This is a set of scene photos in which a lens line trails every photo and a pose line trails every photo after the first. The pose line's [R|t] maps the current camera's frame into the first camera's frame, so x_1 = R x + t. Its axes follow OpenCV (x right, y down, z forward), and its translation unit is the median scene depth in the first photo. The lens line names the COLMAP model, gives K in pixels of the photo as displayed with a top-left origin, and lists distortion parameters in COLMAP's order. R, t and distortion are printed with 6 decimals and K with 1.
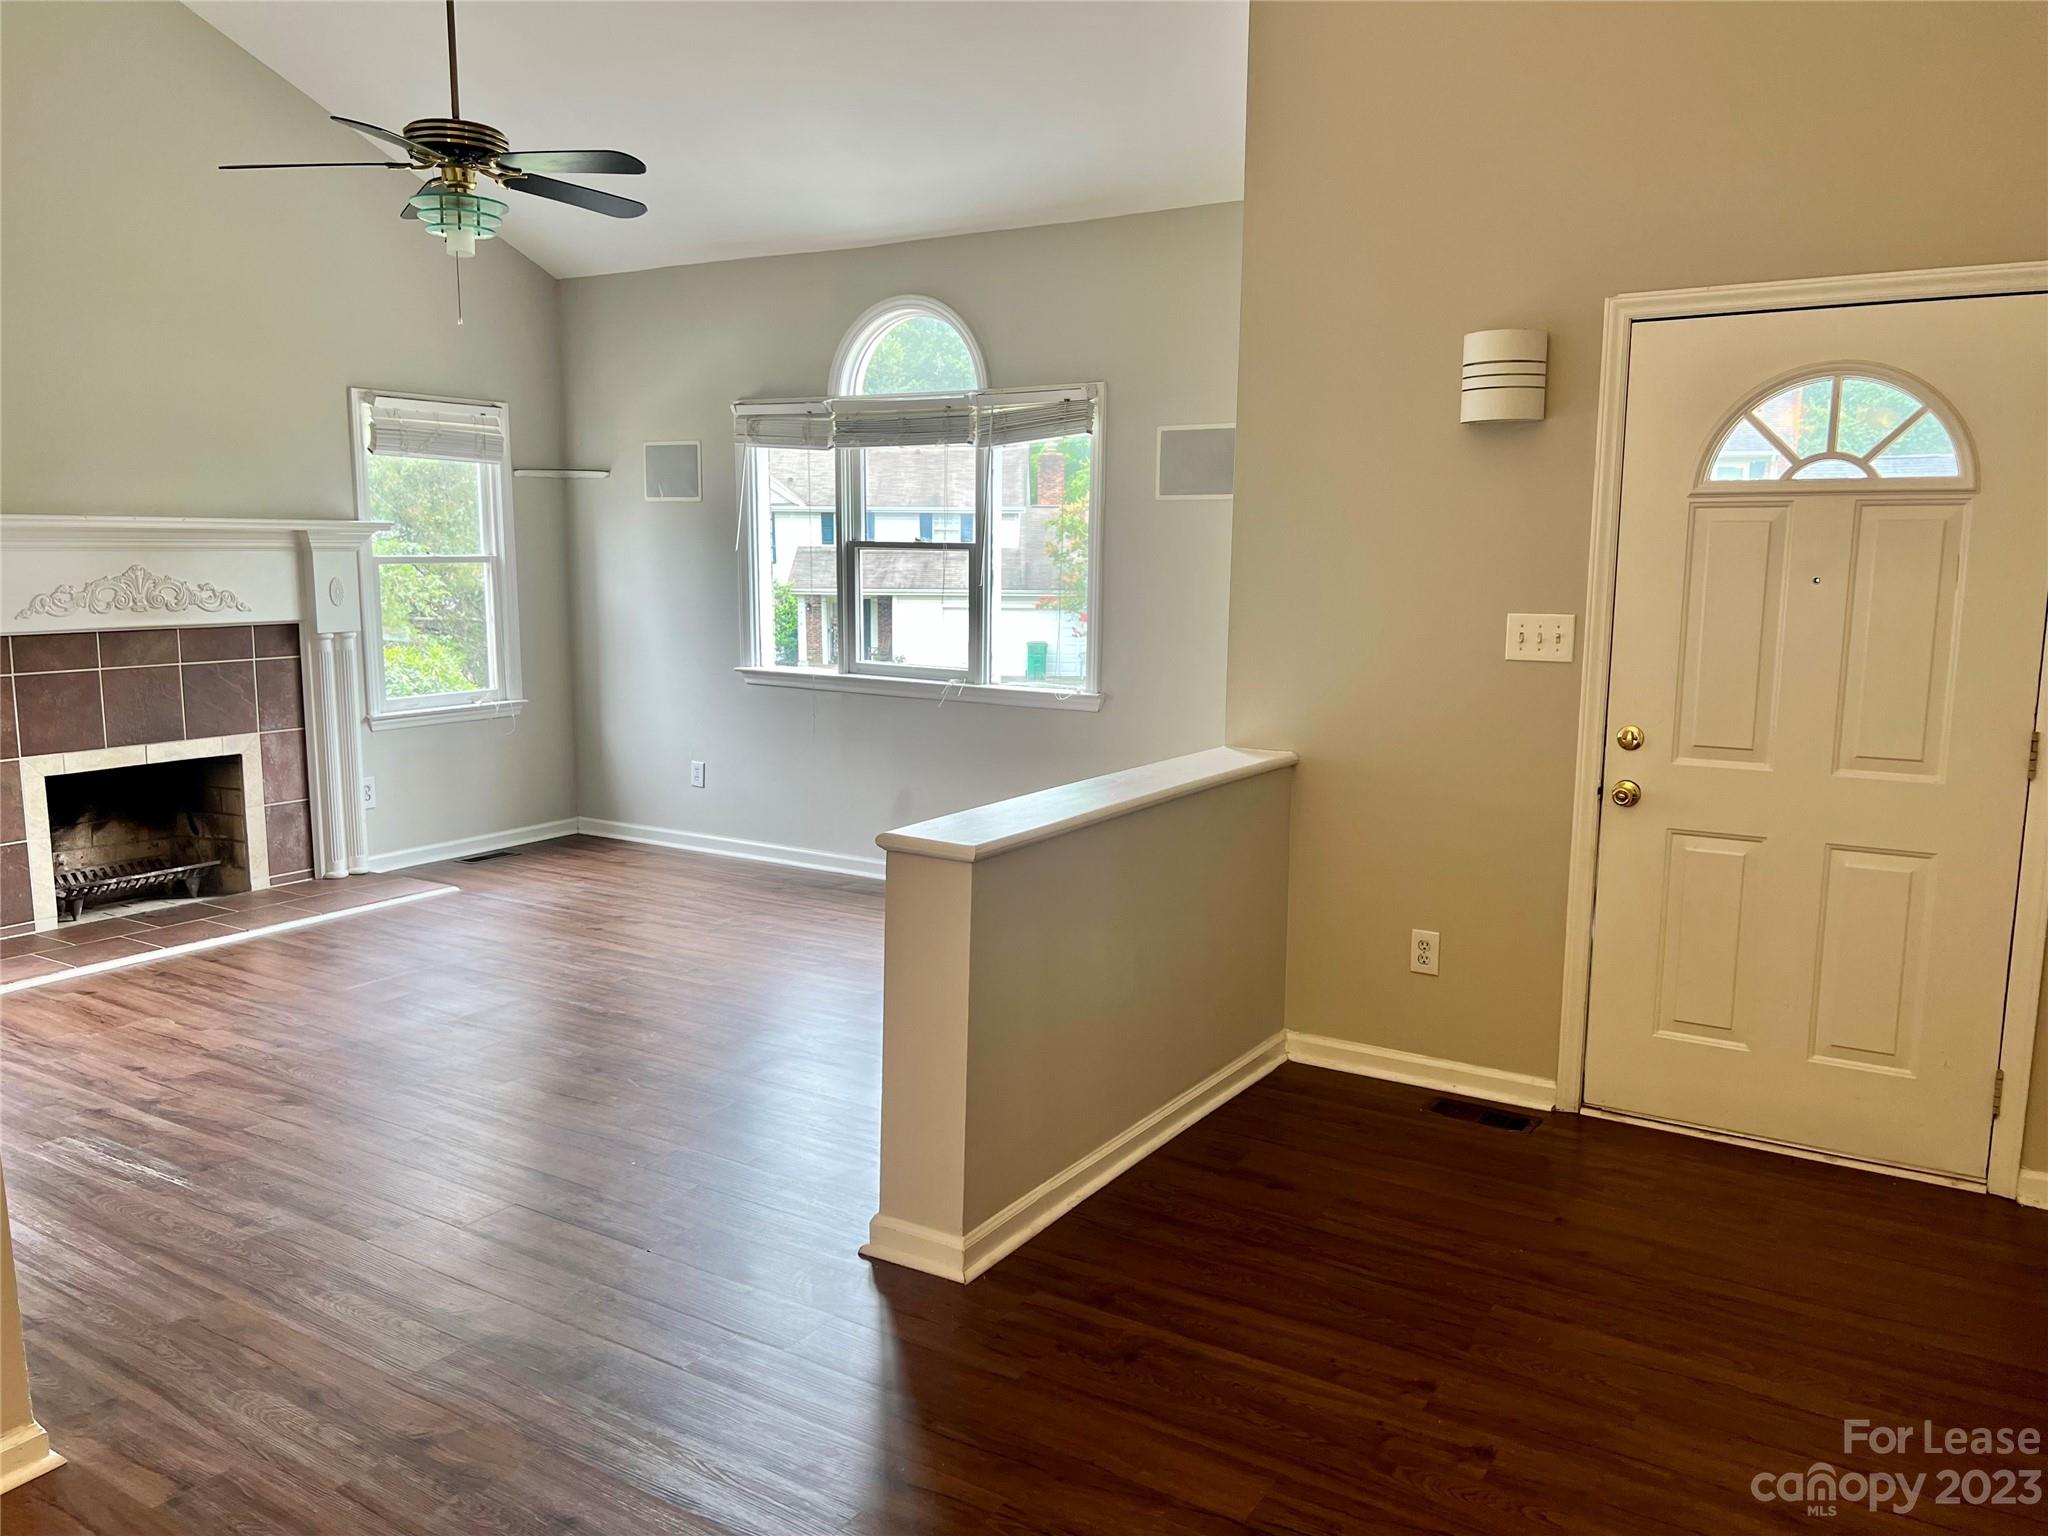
lens RADIAL K [[1550.1, 0, 1027.1], [0, 1550.1, 764.2], [0, 0, 1]] dist [0.061725, -0.051263]
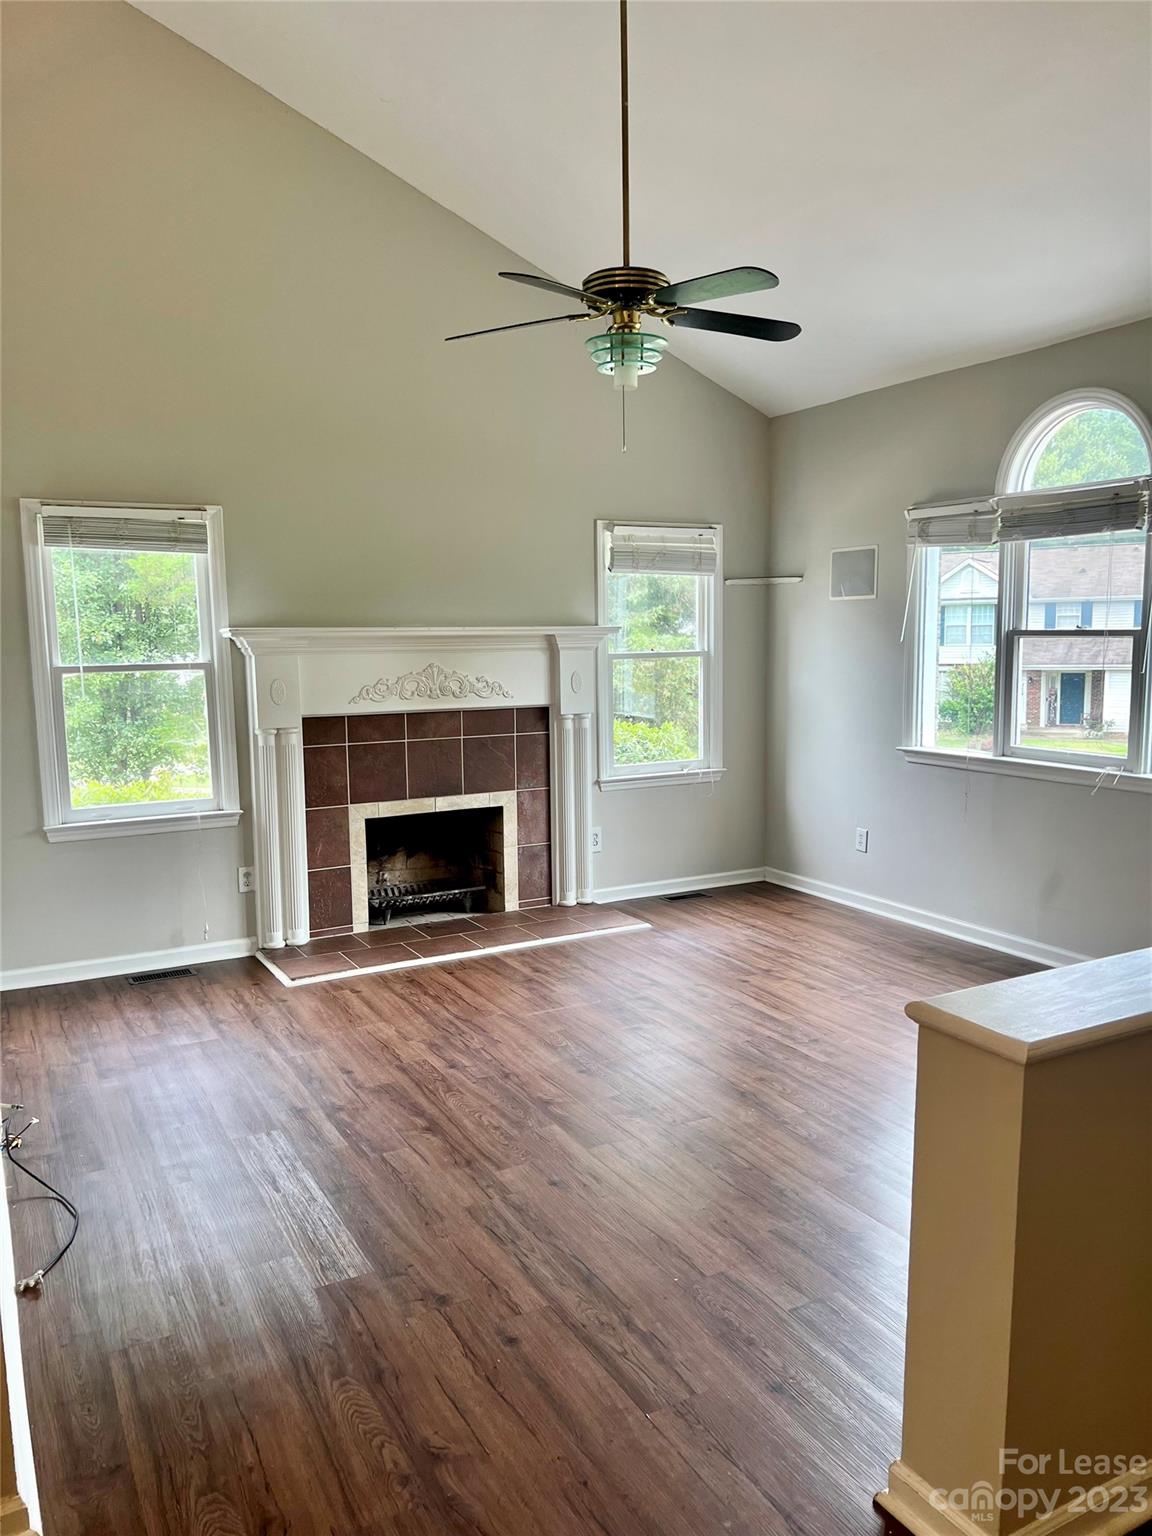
lens RADIAL K [[1162.6, 0, 575.1], [0, 1162.6, 774.3], [0, 0, 1]] dist [0.061725, -0.051263]
pose [[0.872520, 0.039043, -0.487016, 0.020166], [-0.049313, 0.998749, -0.008281, -0.027721], [0.486083, 0.031242, 0.873354, 0.183326]]
